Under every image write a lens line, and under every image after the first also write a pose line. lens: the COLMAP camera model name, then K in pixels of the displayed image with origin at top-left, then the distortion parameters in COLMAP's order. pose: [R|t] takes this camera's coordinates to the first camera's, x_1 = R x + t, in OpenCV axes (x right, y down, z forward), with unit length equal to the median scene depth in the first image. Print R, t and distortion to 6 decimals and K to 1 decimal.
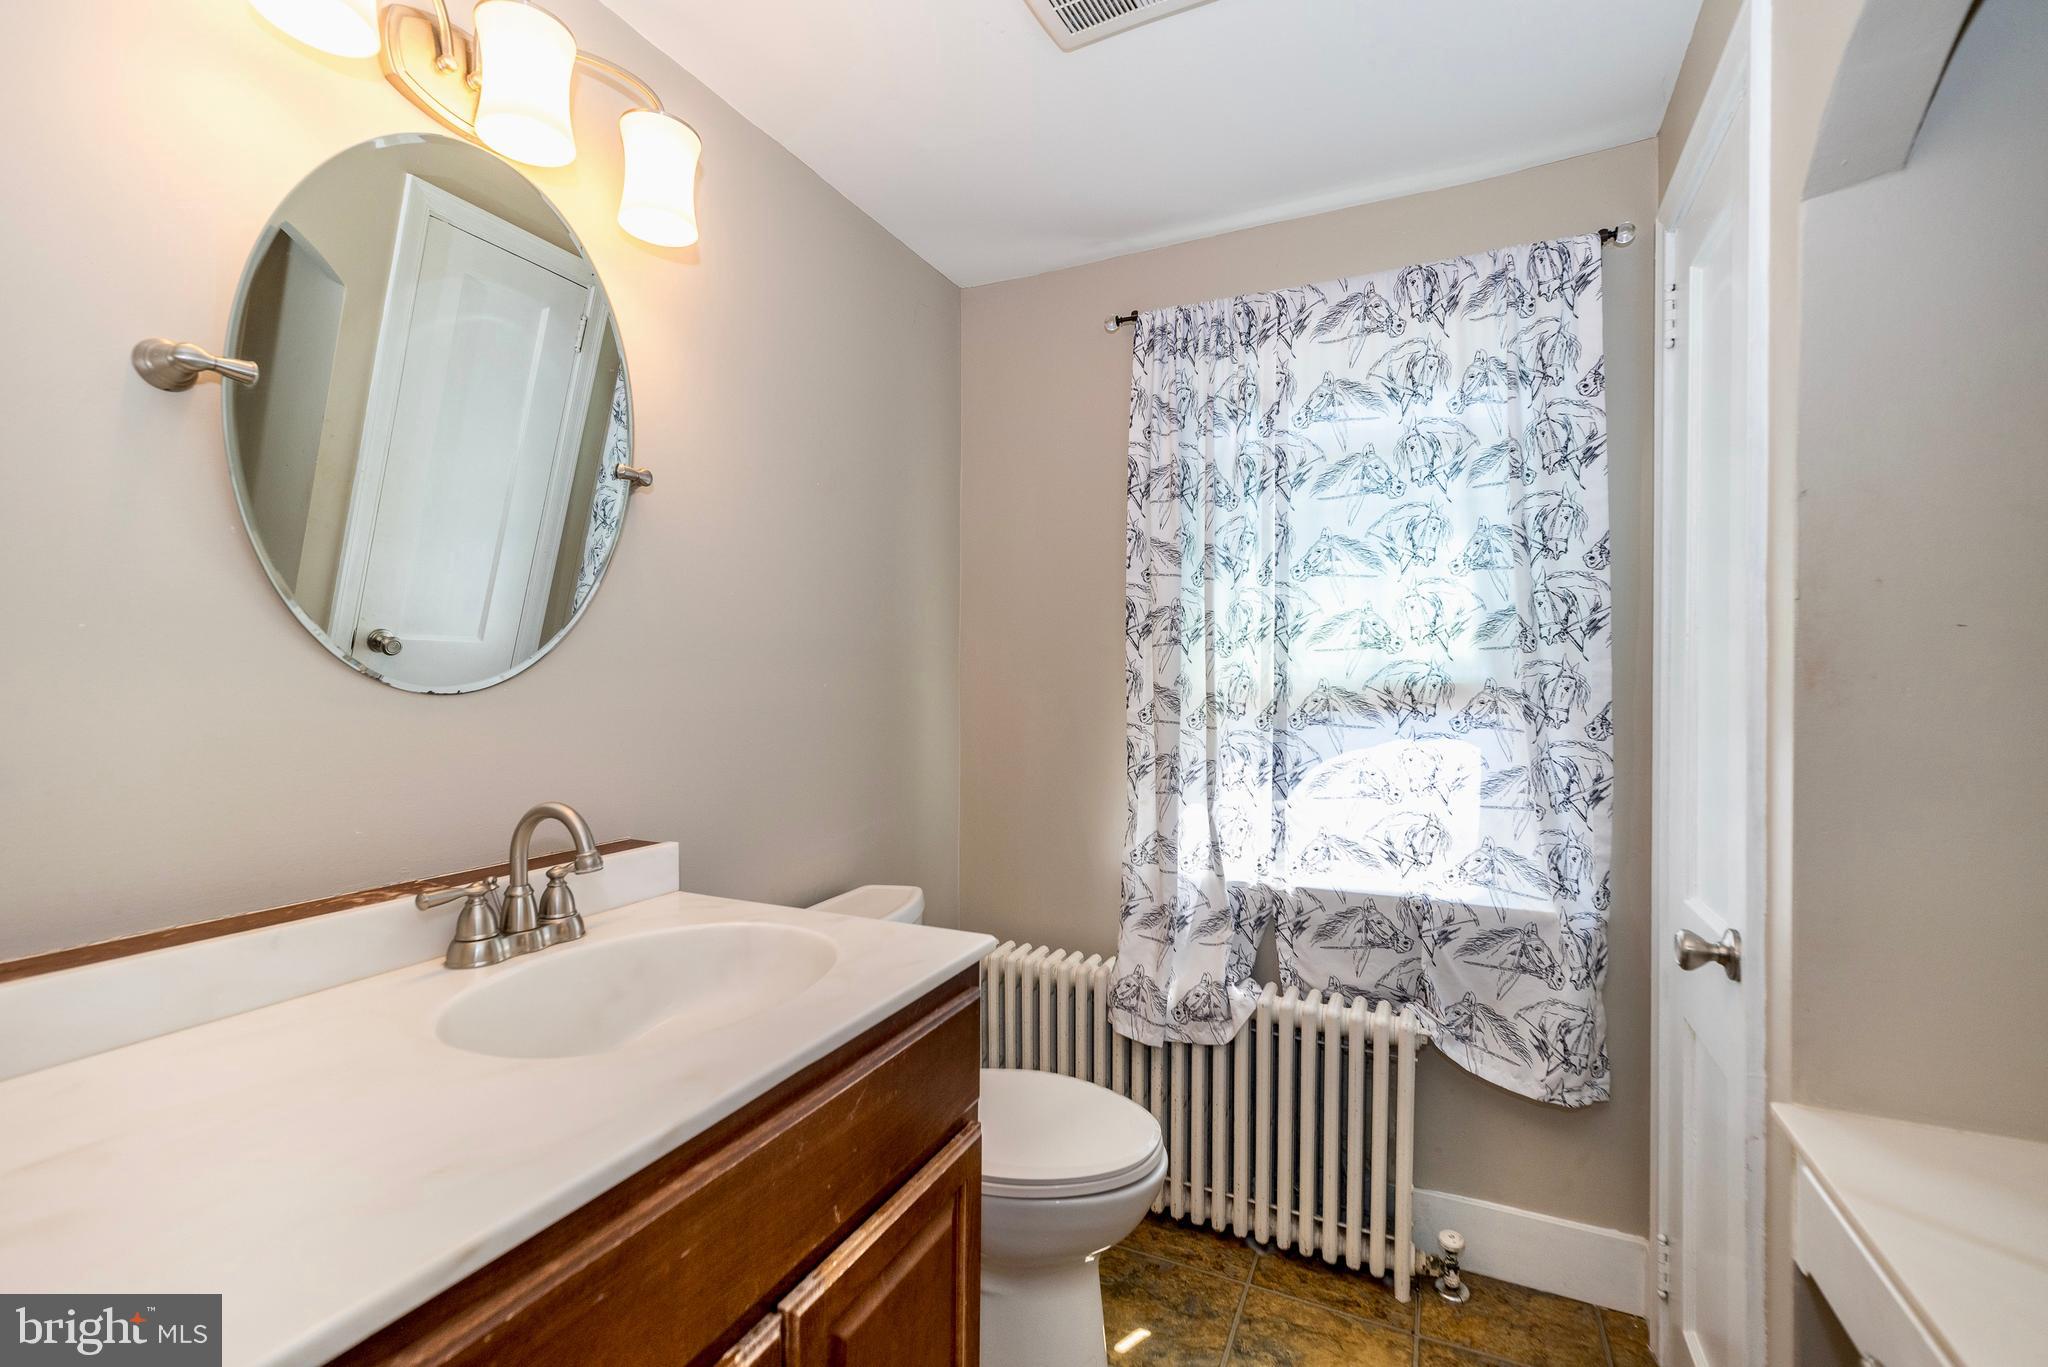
lens RADIAL K [[898.2, 0, 1019.0], [0, 898.2, 689.5], [0, 0, 1]] dist [0.002898, 0.000758]
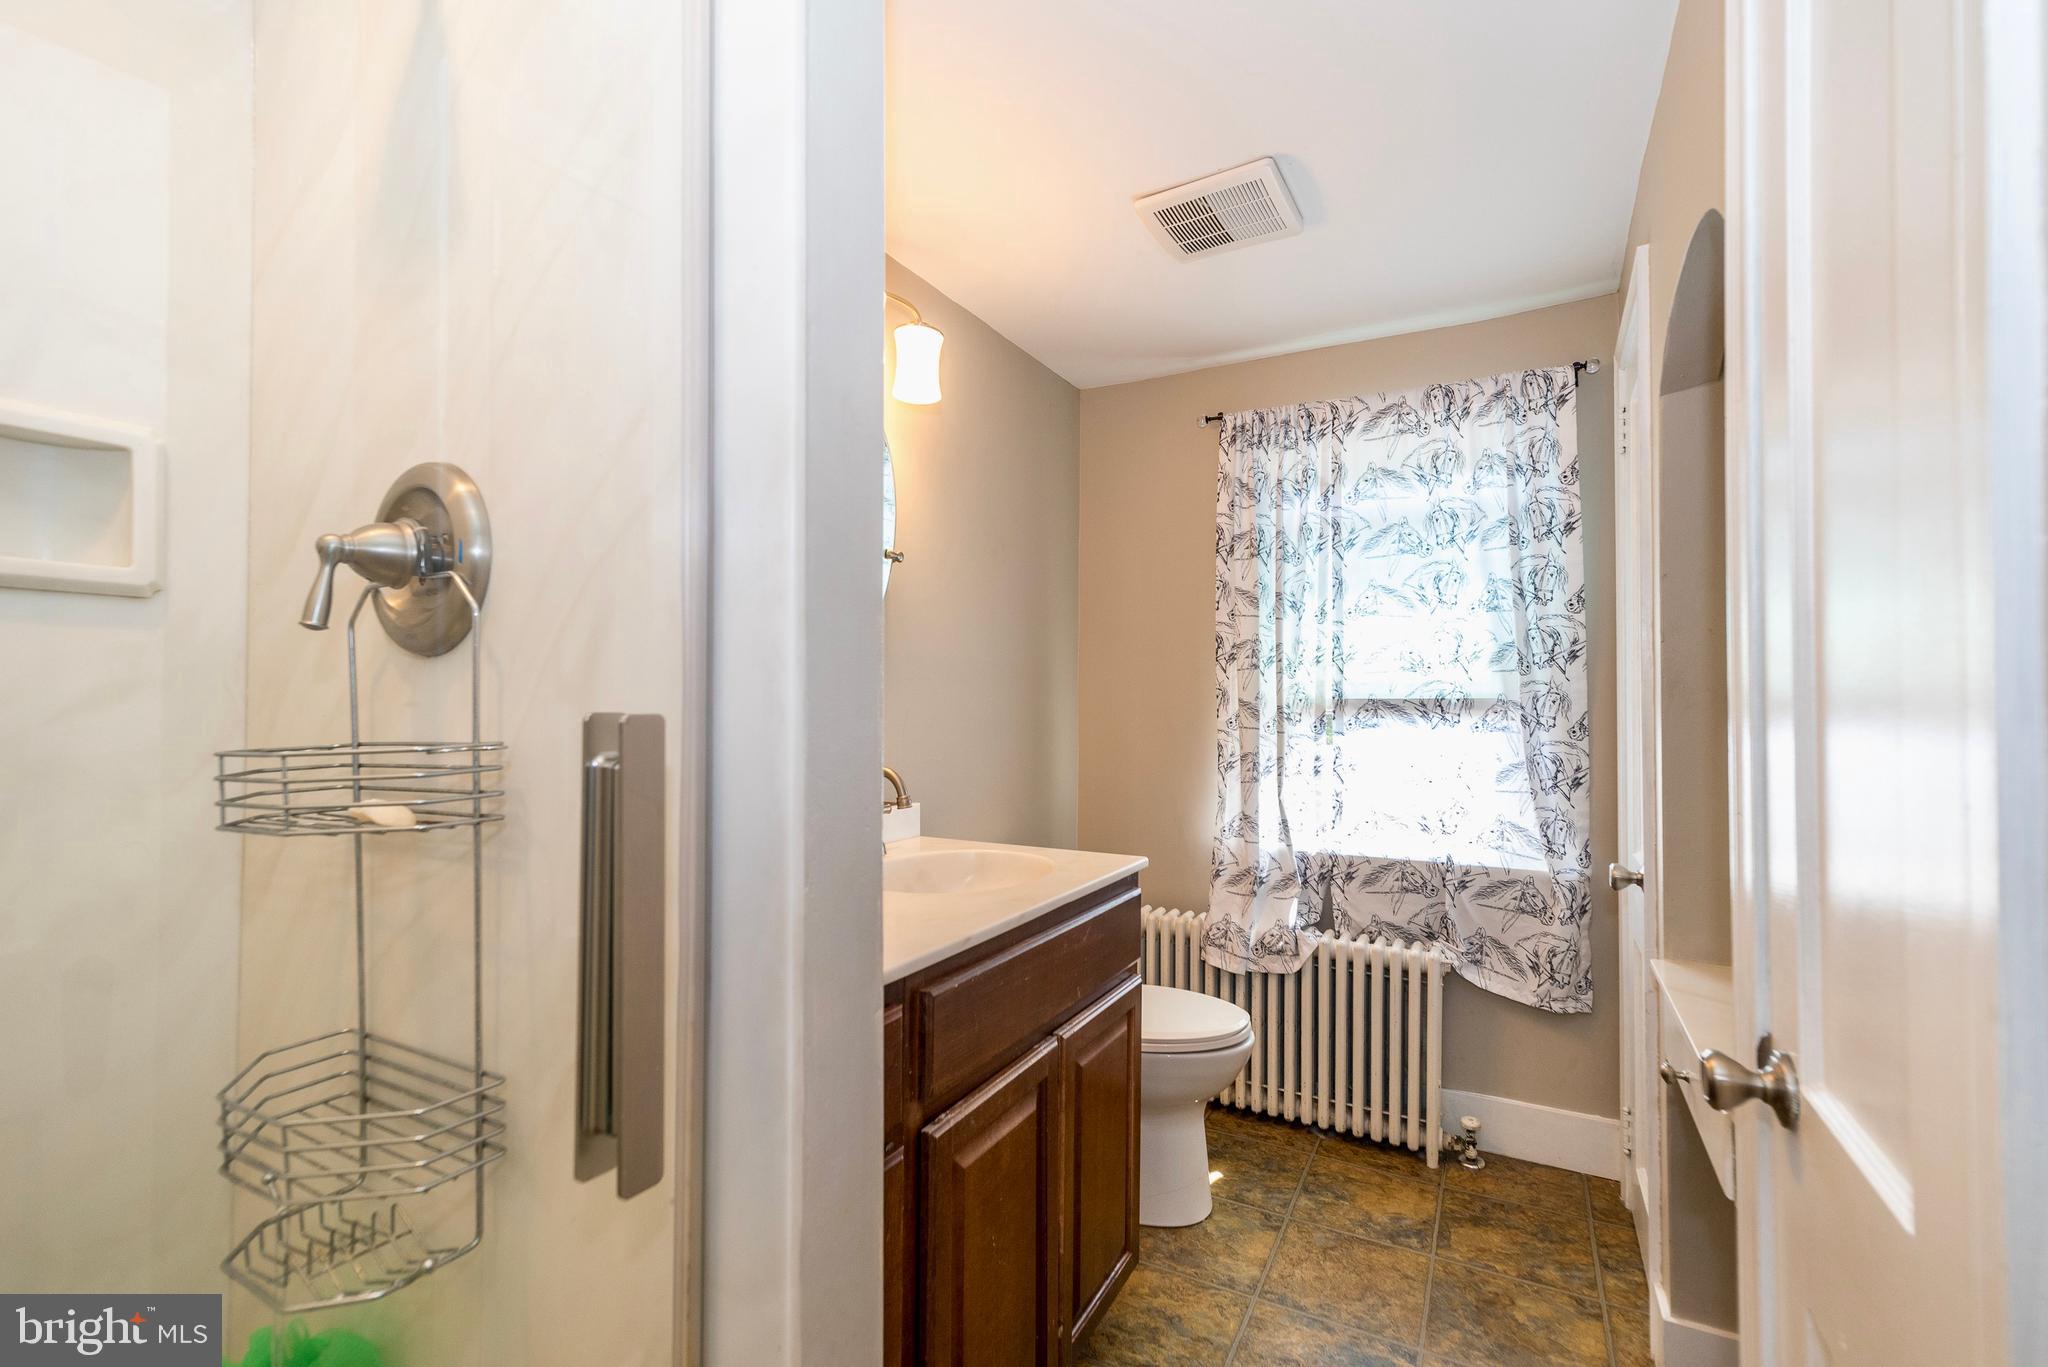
lens RADIAL K [[898.2, 0, 1019.0], [0, 898.2, 689.5], [0, 0, 1]] dist [0.002898, 0.000758]
pose [[0.998310, 0.002044, -0.058076, -0.099600], [-0.003465, 0.999697, -0.024381, 0.014986], [0.058009, 0.024541, 0.998014, -0.354771]]
